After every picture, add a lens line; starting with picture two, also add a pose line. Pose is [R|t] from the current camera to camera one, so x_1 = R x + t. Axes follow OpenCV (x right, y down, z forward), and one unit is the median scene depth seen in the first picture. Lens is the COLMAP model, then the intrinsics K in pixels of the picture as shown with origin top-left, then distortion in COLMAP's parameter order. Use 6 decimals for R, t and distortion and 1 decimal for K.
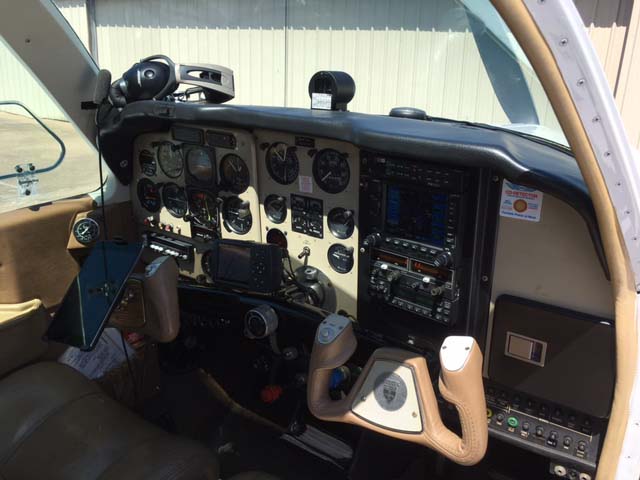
lens RADIAL K [[553.2, 0, 324.8], [0, 553.2, 236.8], [0, 0, 1]] dist [0.052423, -0.040366]
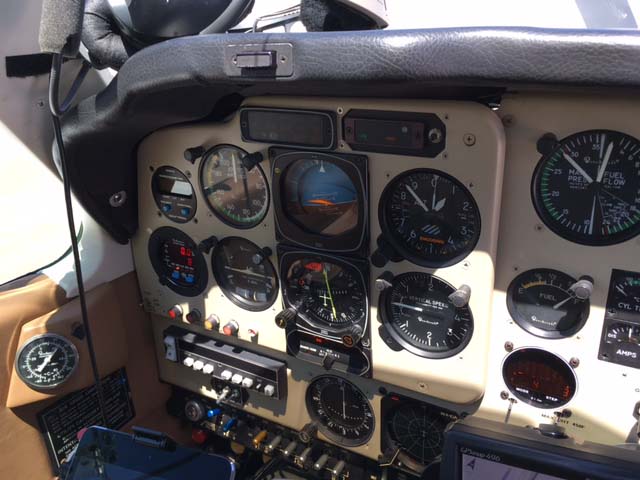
lens RADIAL K [[553.2, 0, 315.9], [0, 553.2, 242.6], [0, 0, 1]] dist [0.052423, -0.040366]
pose [[0.994845, -0.076096, 0.067032, -0.246324], [0.072718, 0.996024, 0.051467, -0.112818], [-0.070682, -0.046327, 0.996423, 0.565219]]
